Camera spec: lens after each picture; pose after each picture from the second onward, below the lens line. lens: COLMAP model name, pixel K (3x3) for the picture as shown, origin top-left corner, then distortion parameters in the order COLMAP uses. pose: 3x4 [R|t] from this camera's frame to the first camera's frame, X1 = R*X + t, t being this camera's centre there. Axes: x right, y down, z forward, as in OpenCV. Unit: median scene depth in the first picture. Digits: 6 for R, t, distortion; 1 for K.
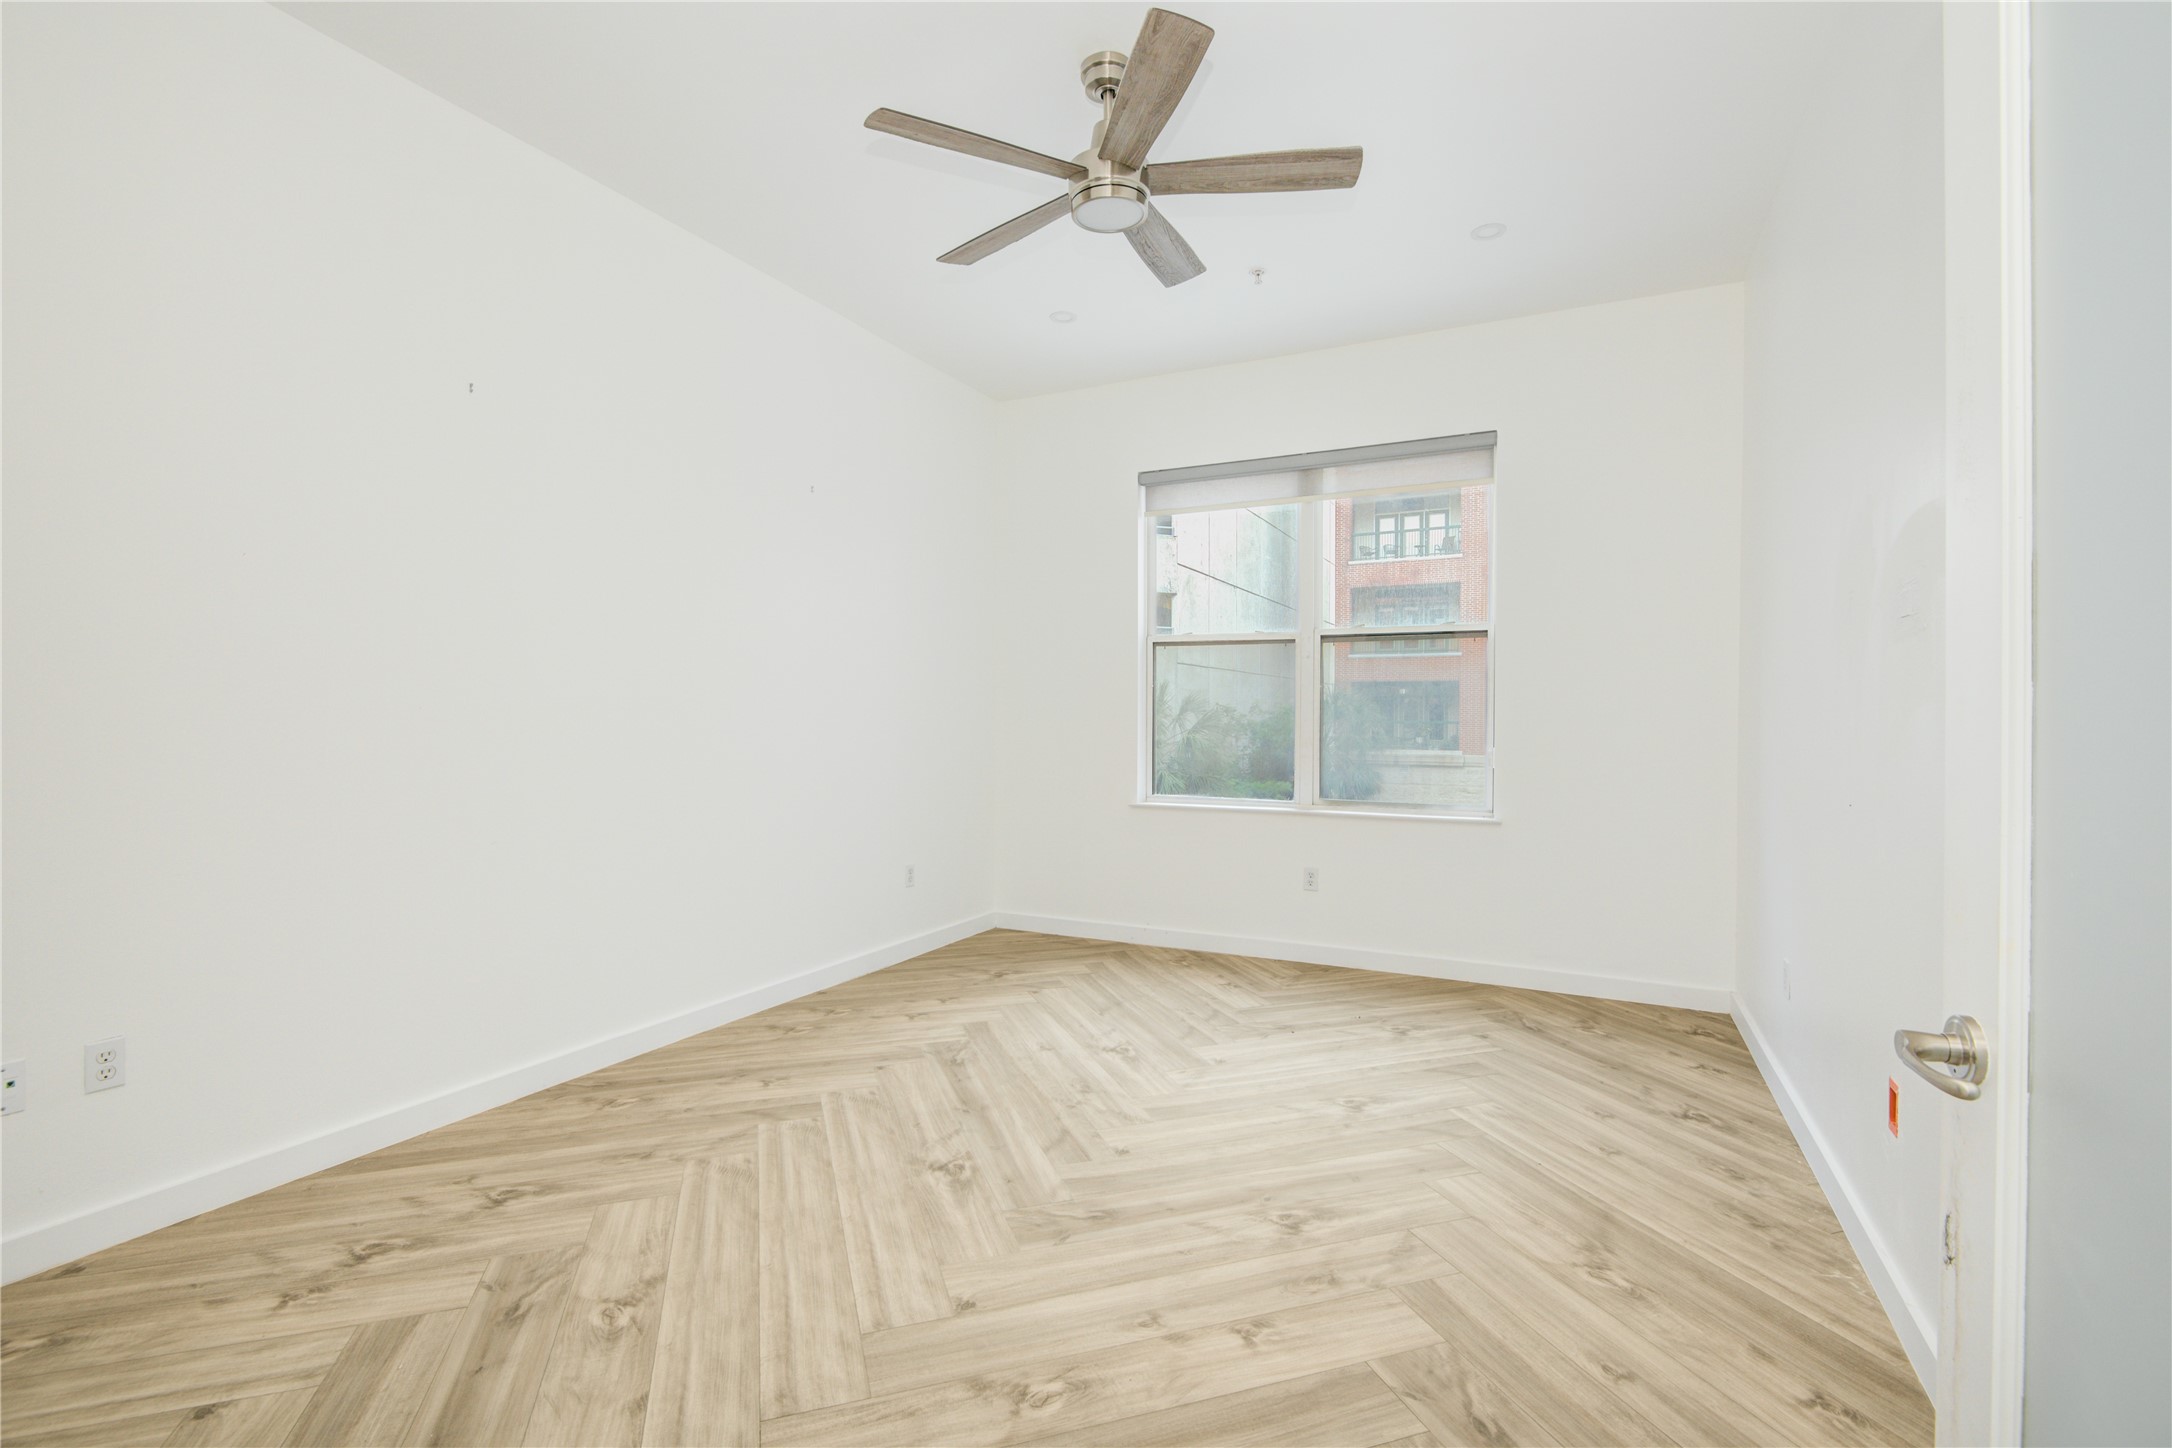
lens RADIAL K [[992.5, 0, 1085.0], [0, 992.5, 719.3], [0, 0, 1]] dist [0.005099, -0.005428]
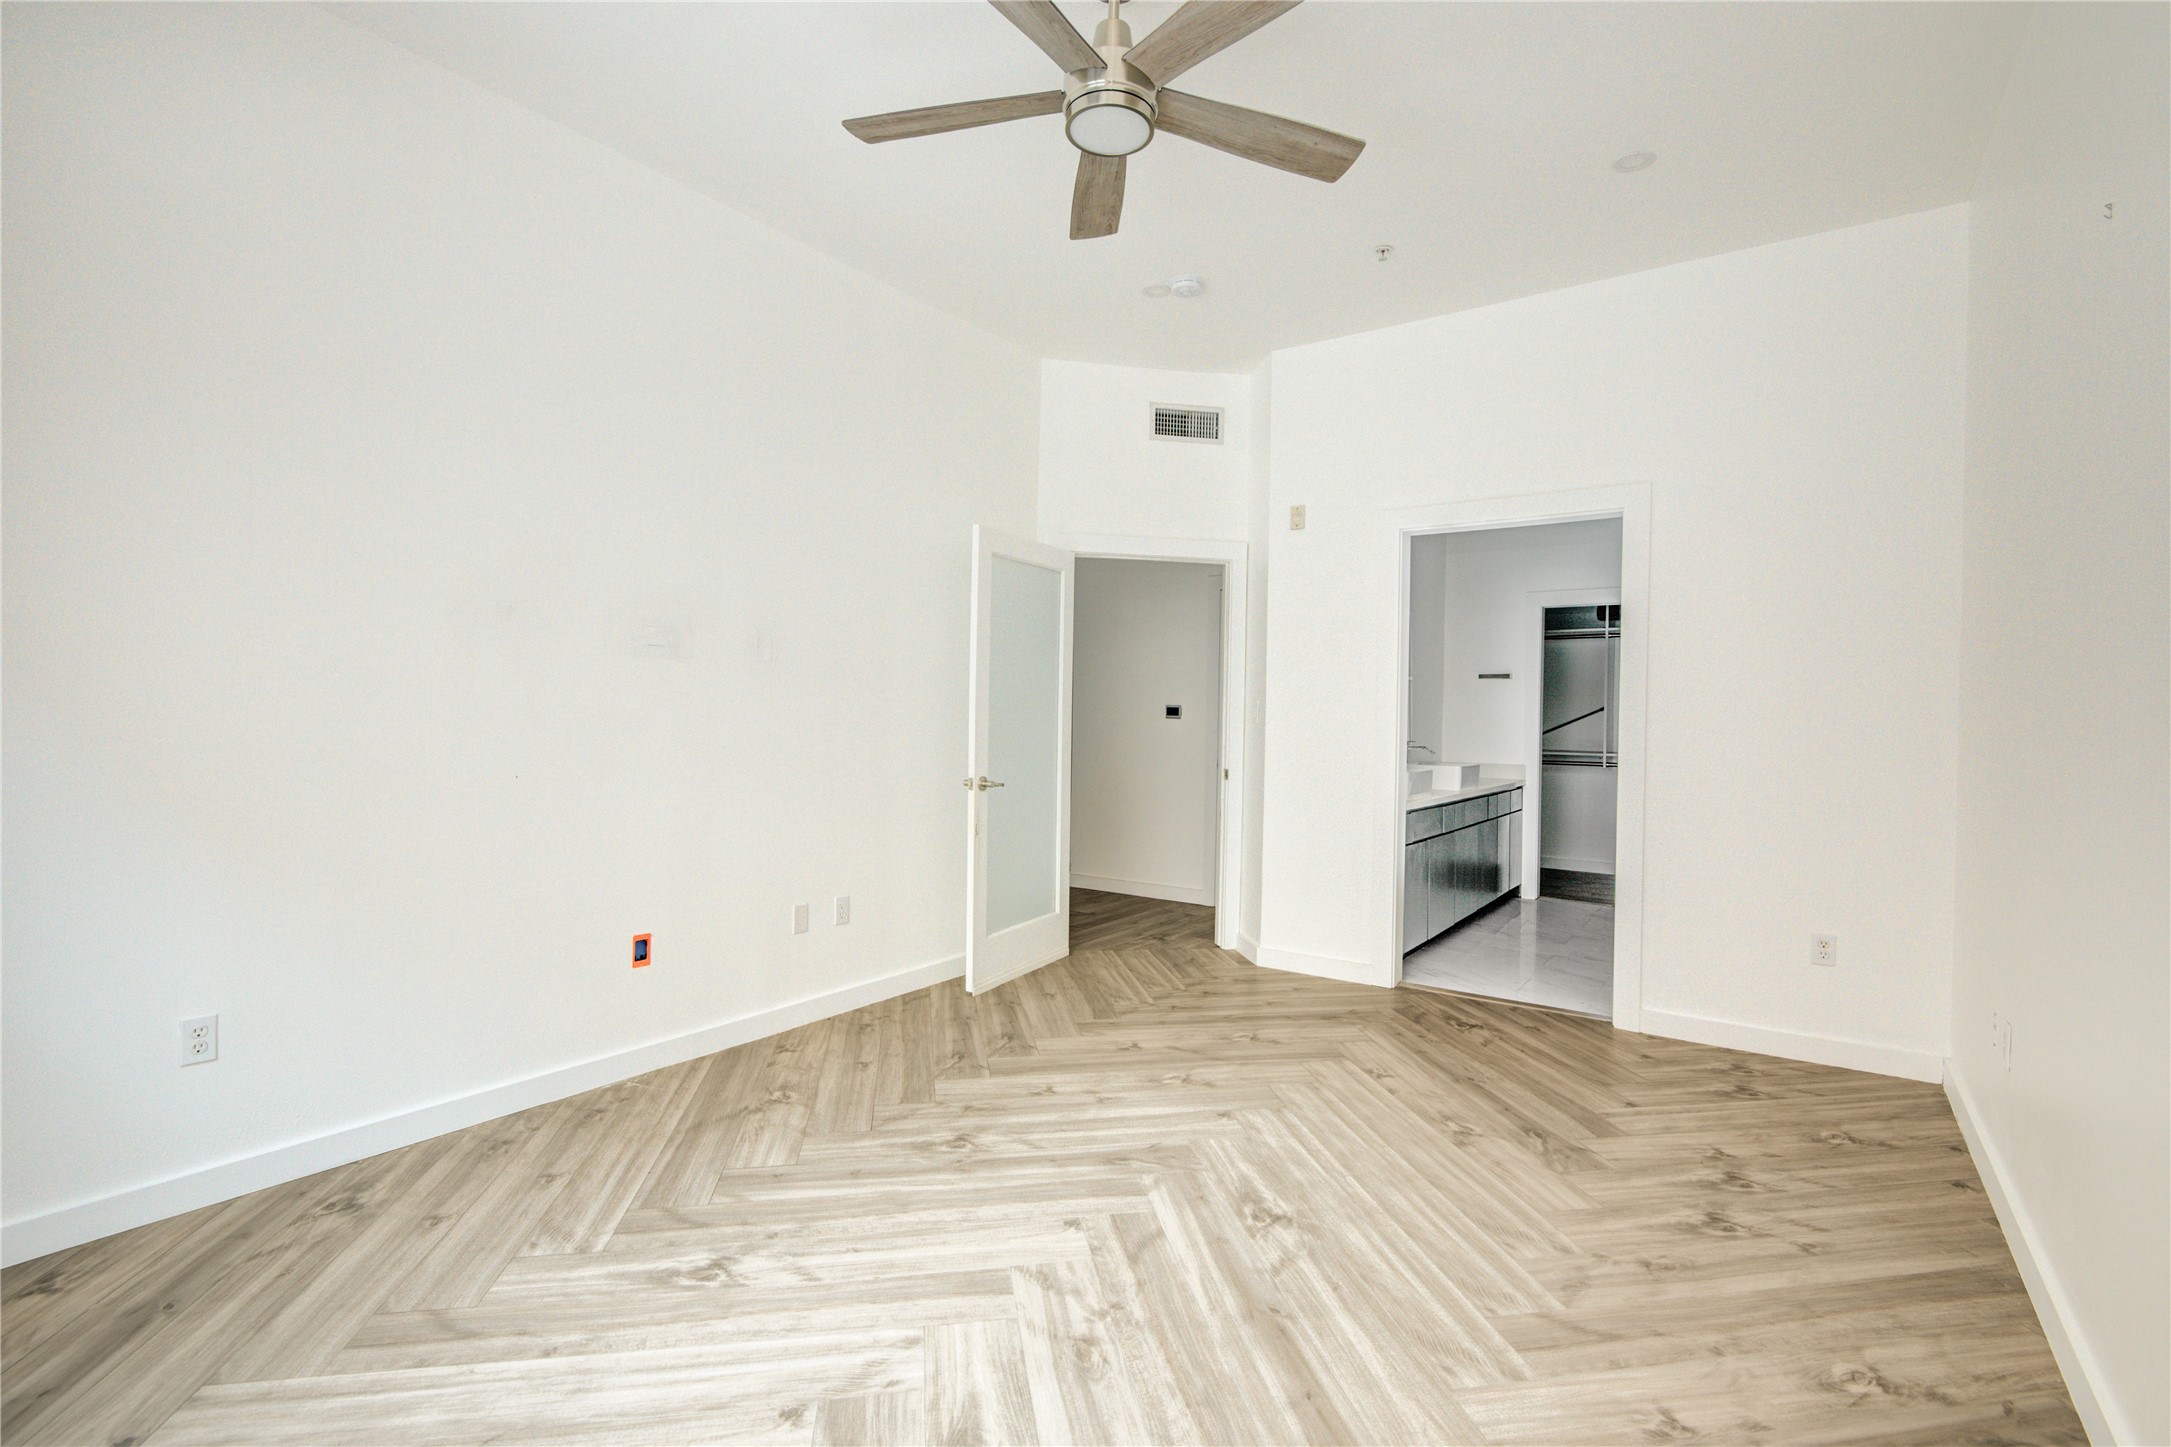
lens RADIAL K [[992.0, 0, 1086.3], [0, 992.0, 719.2], [0, 0, 1]] dist [0.005099, -0.005428]
pose [[-0.988003, -0.022445, 0.152793, -0.105149], [-0.020440, 0.999683, 0.014681, -0.015837], [-0.153074, 0.011381, -0.988149, 2.014313]]
